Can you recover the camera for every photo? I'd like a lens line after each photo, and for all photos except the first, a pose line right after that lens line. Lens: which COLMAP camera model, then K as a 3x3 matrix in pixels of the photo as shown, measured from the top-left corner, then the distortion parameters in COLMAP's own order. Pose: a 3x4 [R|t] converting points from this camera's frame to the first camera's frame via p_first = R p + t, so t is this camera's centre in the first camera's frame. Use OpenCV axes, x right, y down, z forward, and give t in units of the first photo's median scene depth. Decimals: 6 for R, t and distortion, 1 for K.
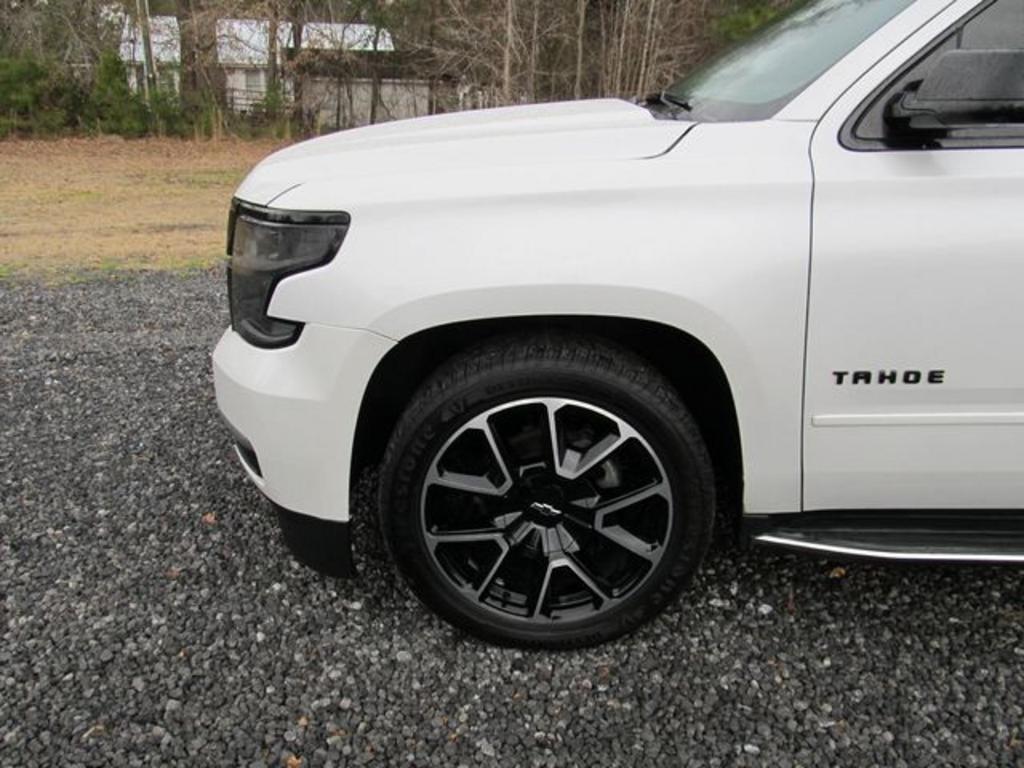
lens RADIAL K [[840.0, 0, 505.0], [0, 840.0, 385.3], [0, 0, 1]] dist [-0.067626, 0.026458]
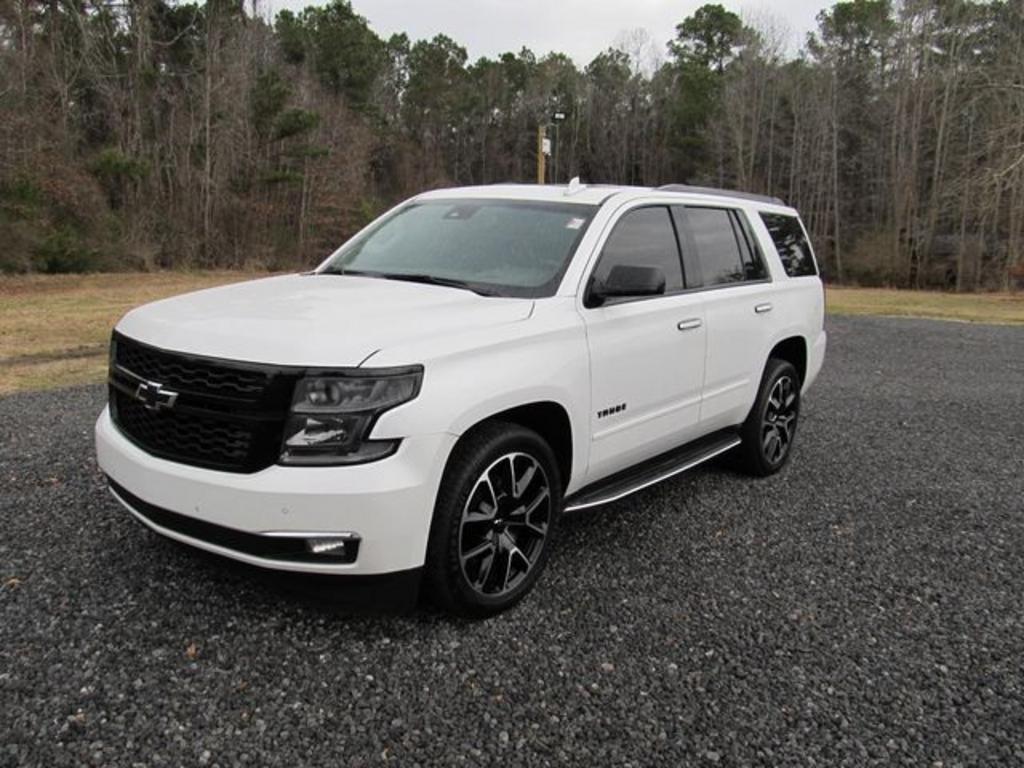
lens RADIAL K [[840.0, 0, 505.0], [0, 840.0, 385.3], [0, 0, 1]] dist [-0.067626, 0.026458]
pose [[0.591037, -0.132093, 0.795756, -1.237133], [0.239402, 0.970777, -0.016666, -0.090732], [-0.770300, 0.200356, 0.605389, -0.094338]]
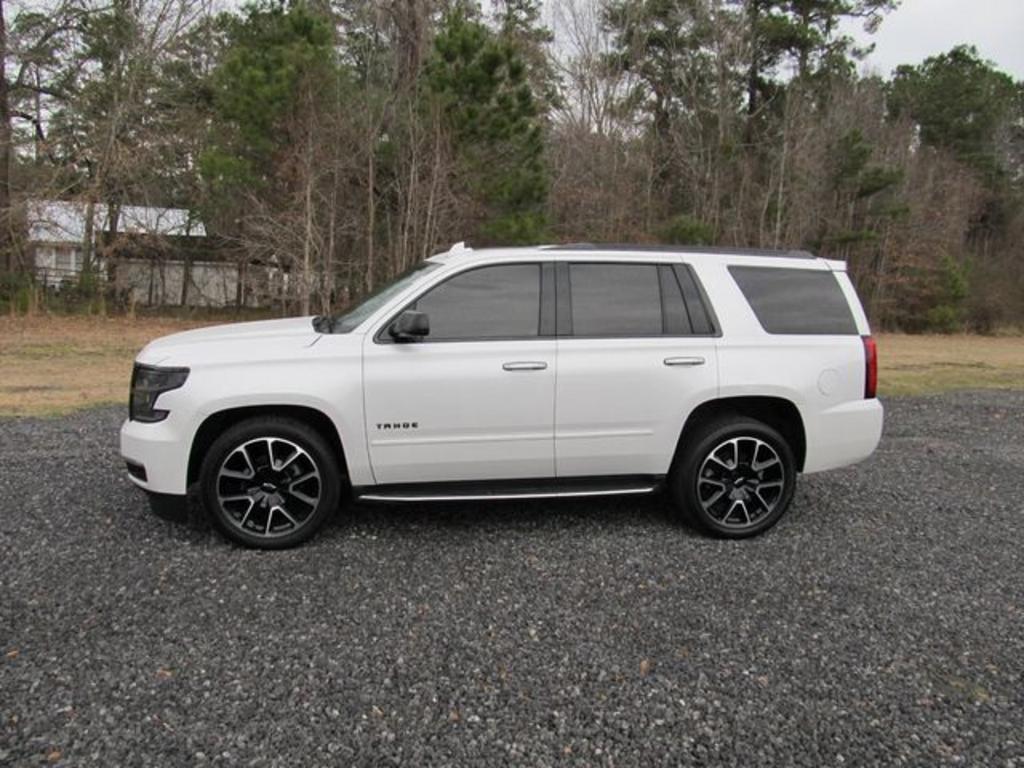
lens RADIAL K [[840.0, 0, 505.0], [0, 840.0, 385.3], [0, 0, 1]] dist [-0.067626, 0.026458]
pose [[0.976085, -0.009458, 0.217184, 0.187505], [0.052629, 0.979615, -0.193866, 0.358168], [-0.210923, 0.200660, 0.956685, -1.496612]]
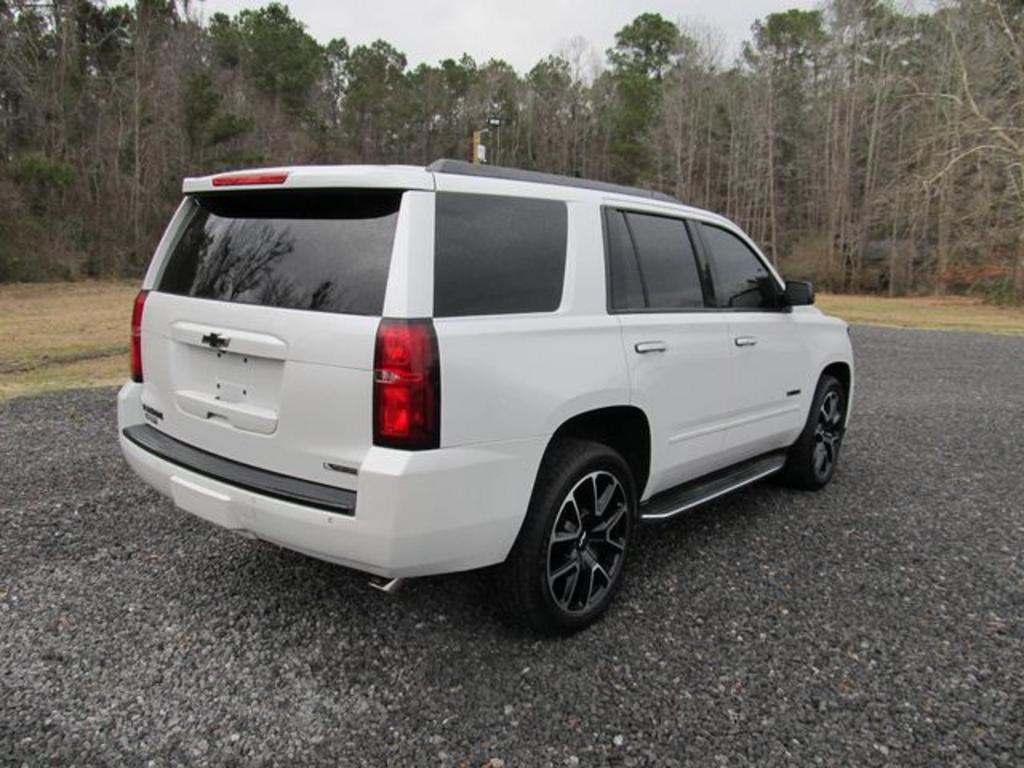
lens RADIAL K [[840.0, 0, 505.0], [0, 840.0, 385.3], [0, 0, 1]] dist [-0.067626, 0.026458]
pose [[0.536278, -0.133089, 0.833483, -0.979356], [0.252369, 0.967599, -0.007874, -0.122287], [-0.805429, 0.214568, 0.552490, -0.060791]]
